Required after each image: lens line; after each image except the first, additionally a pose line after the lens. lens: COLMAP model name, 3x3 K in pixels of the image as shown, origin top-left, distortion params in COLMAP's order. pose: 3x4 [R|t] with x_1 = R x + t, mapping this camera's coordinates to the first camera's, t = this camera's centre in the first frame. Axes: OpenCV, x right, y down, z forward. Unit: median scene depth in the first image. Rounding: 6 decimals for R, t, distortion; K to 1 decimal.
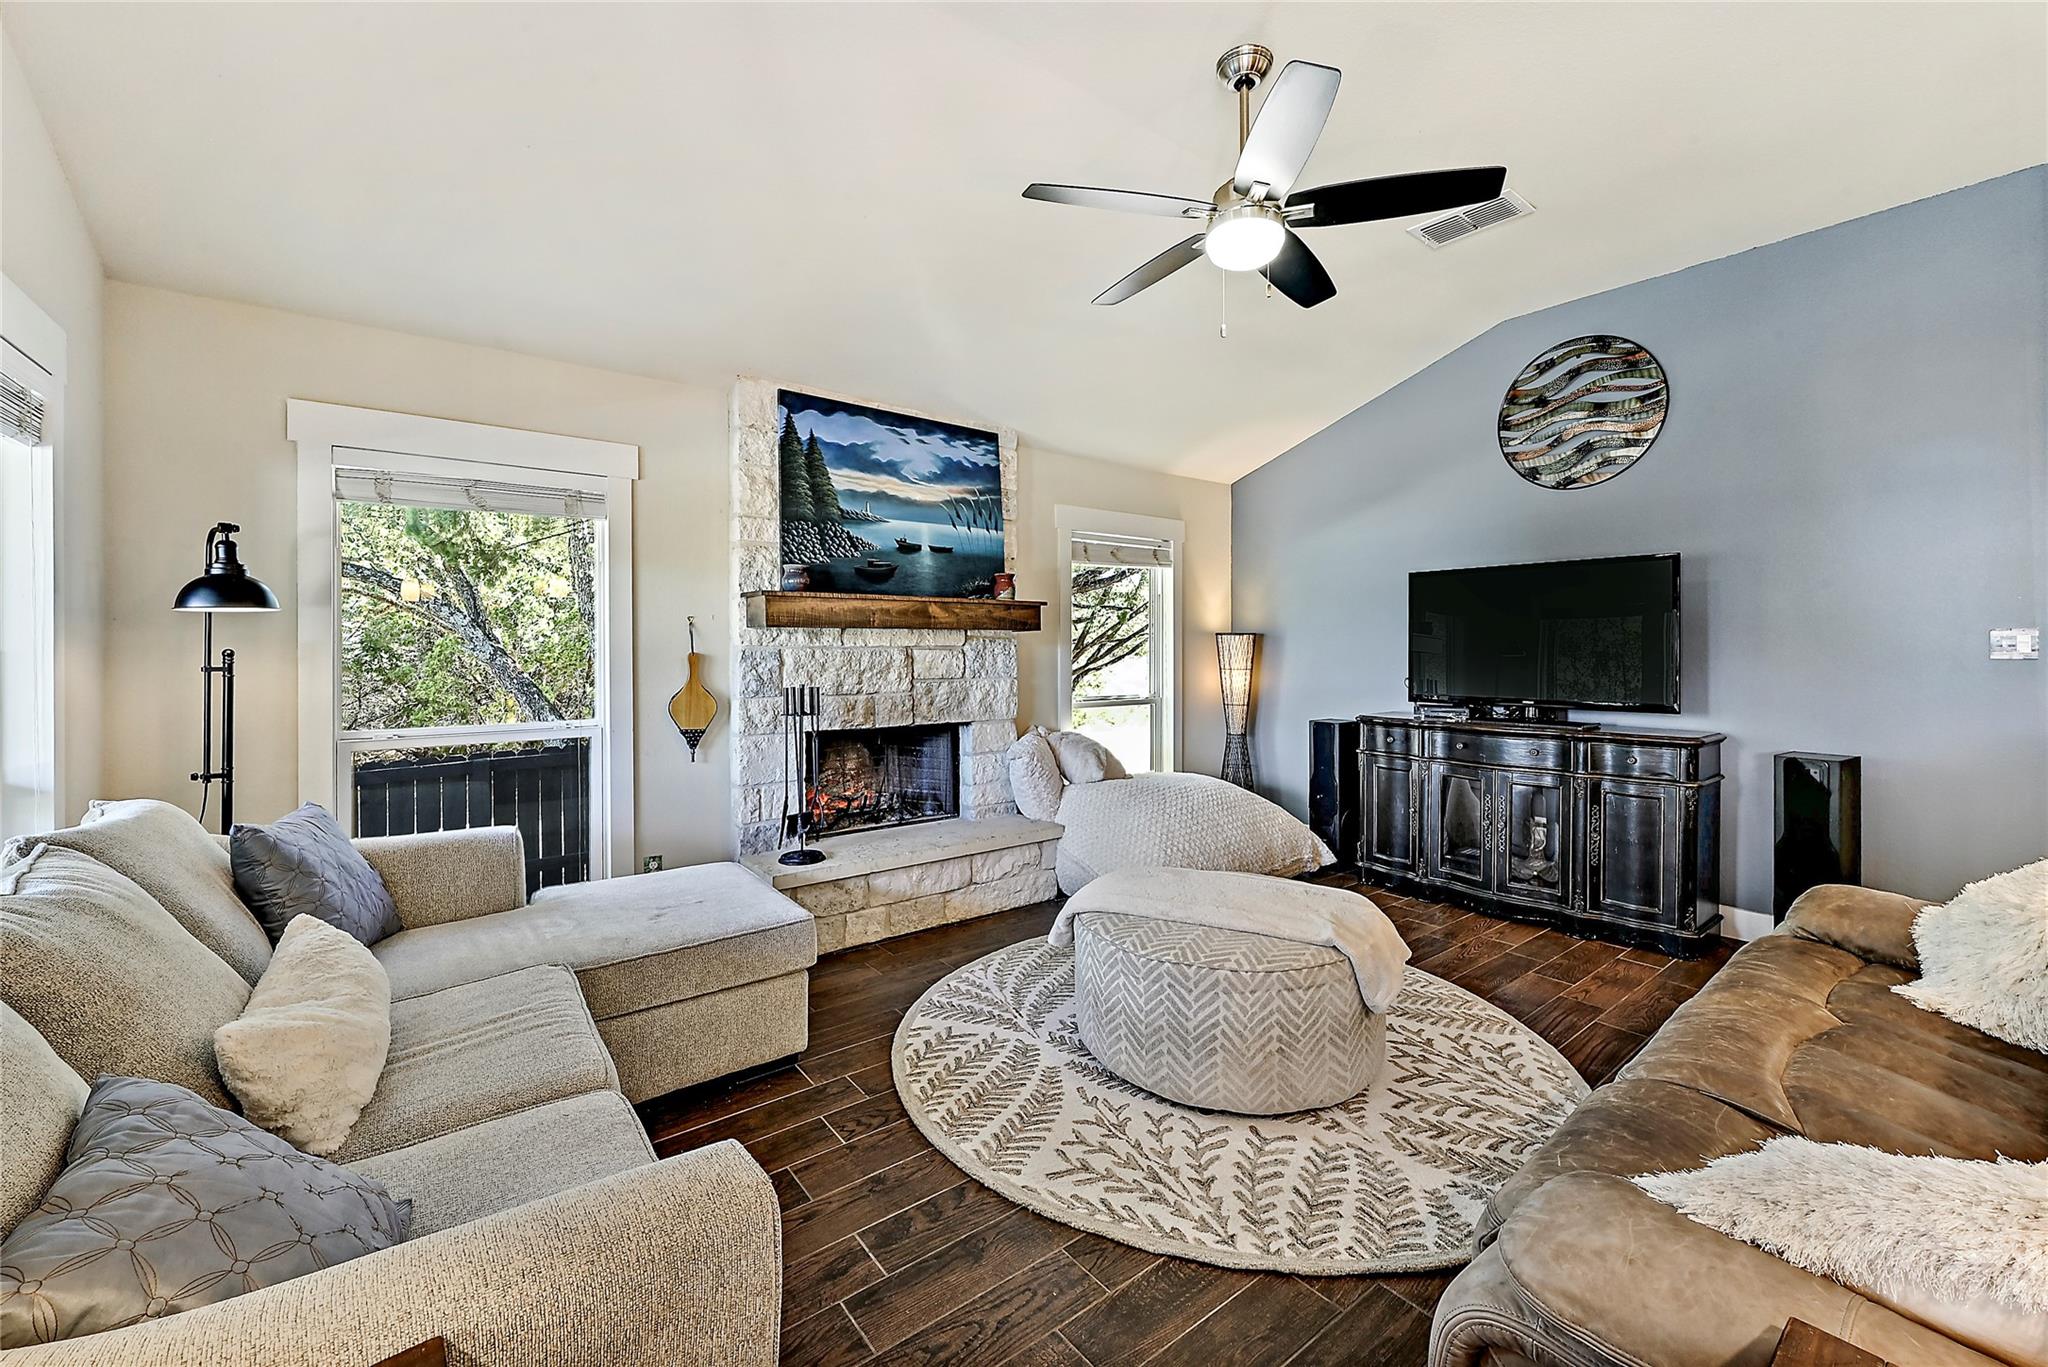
lens RADIAL K [[824.4, 0, 1029.1], [0, 824.4, 649.9], [0, 0, 1]] dist [-0.001535, -0.000039]
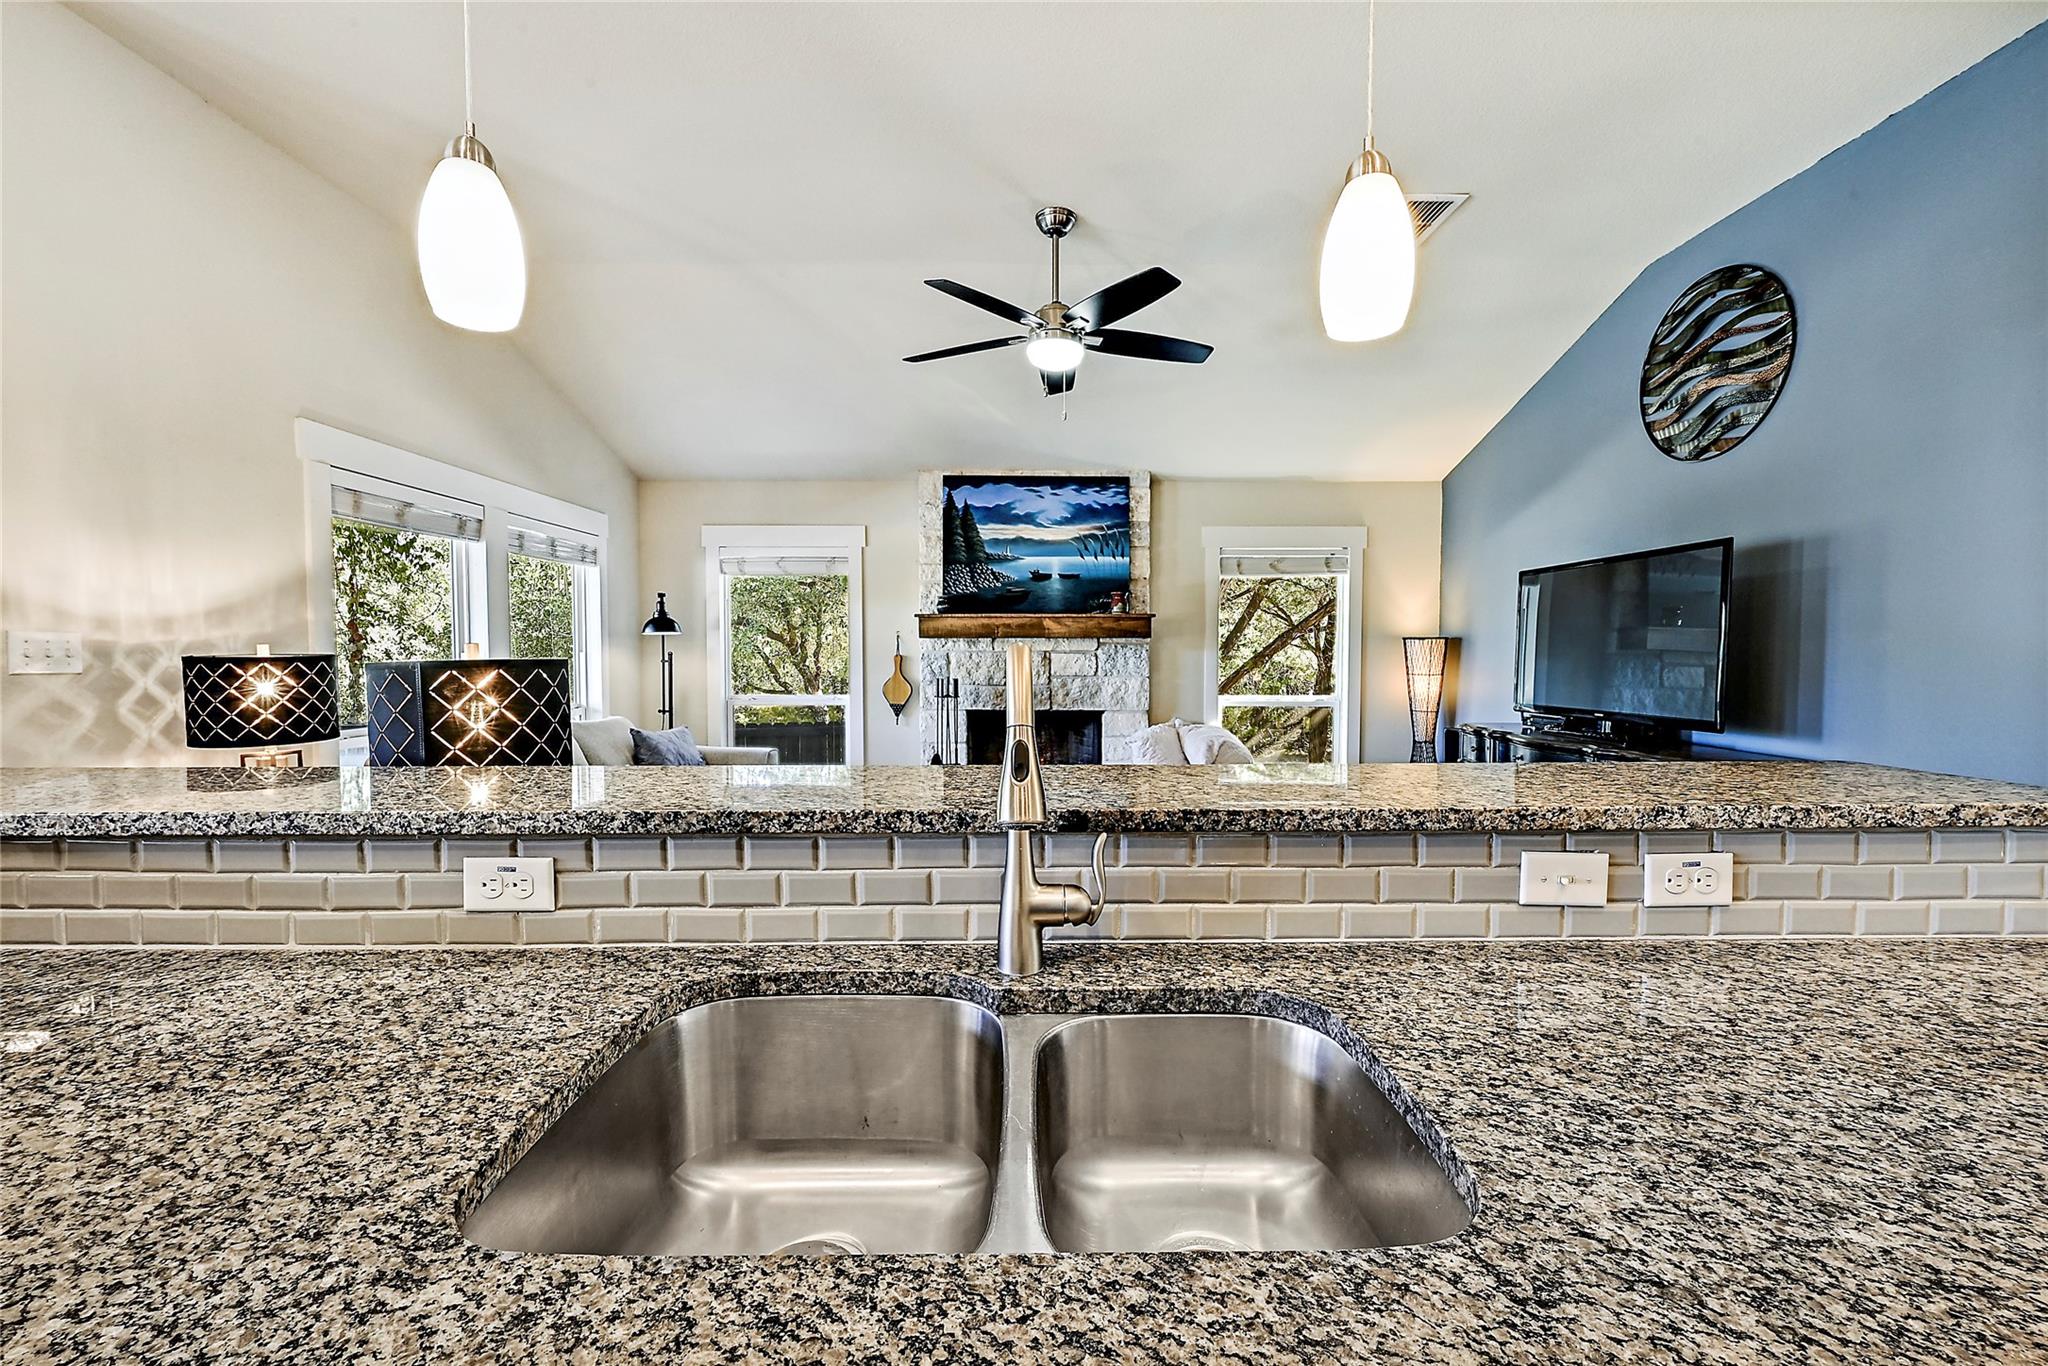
lens RADIAL K [[816.2, 0, 1031.0], [0, 816.2, 685.4], [0, 0, 1]] dist [-0.000508, -0.000027]
pose [[0.794819, 0.027158, -0.606239, 0.665391], [-0.002914, 0.999157, 0.040939, -0.002324], [0.606840, -0.030773, 0.794228, -0.066866]]
